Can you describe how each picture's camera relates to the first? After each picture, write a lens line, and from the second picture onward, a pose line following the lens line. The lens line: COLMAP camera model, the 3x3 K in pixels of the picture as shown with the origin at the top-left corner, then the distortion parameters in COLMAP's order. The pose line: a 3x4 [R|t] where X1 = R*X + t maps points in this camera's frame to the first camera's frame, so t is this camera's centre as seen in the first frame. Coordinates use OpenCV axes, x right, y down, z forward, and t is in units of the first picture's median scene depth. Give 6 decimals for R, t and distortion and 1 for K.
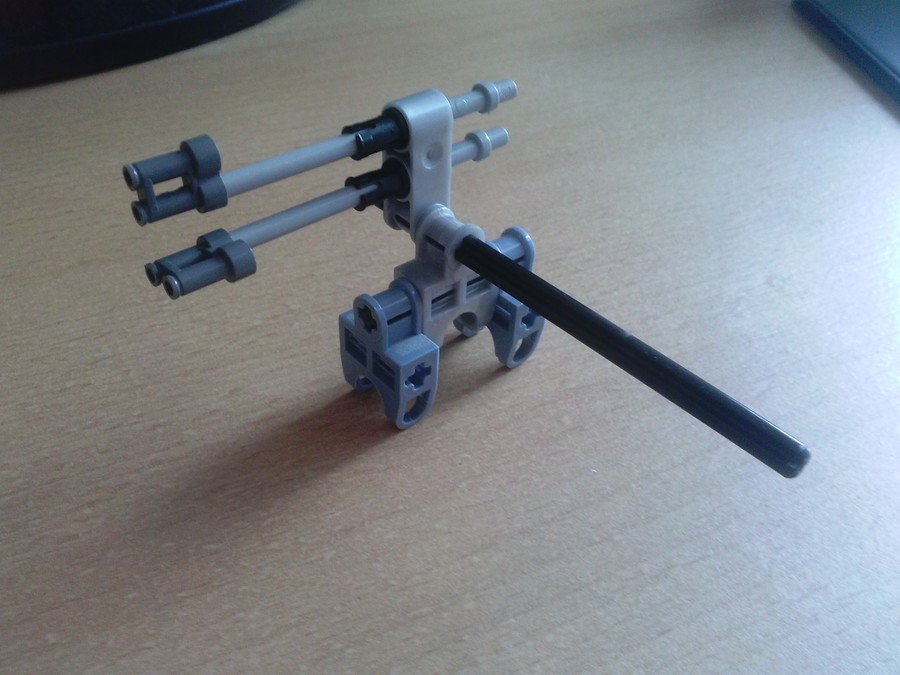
lens RADIAL K [[923.6, 0, 450.0], [0, 923.6, 337.5], [0, 0, 1]] dist [0.073280, -0.347879]
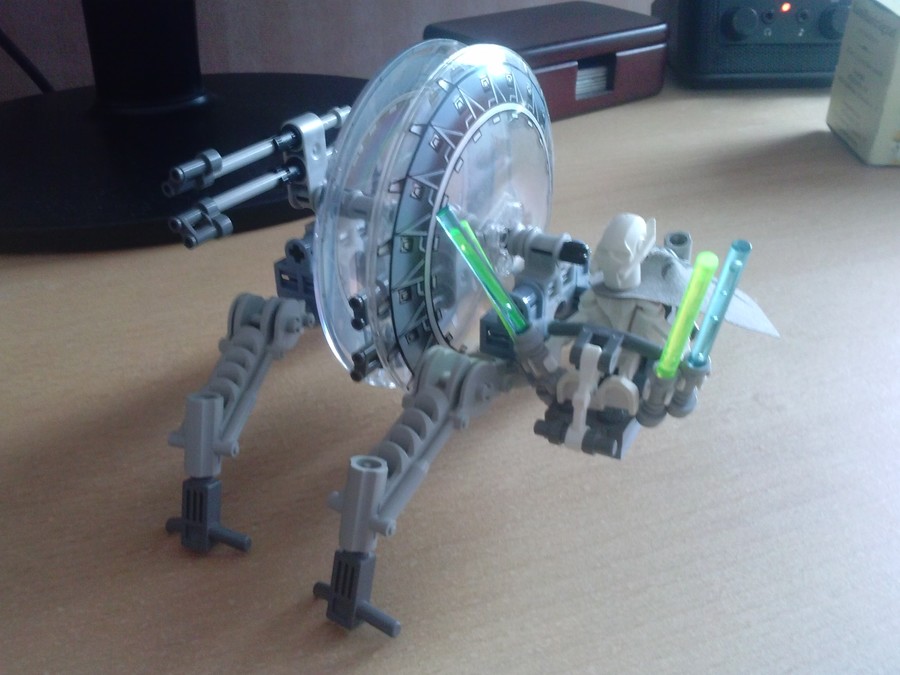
lens RADIAL K [[924.5, 0, 450.0], [0, 924.5, 337.5], [0, 0, 1]] dist [0.004748, -0.113163]
pose [[0.993659, 0.028820, -0.108683, 0.073155], [-0.043811, 0.989437, -0.138182, 0.074612], [0.103552, 0.142068, 0.984426, -0.469786]]
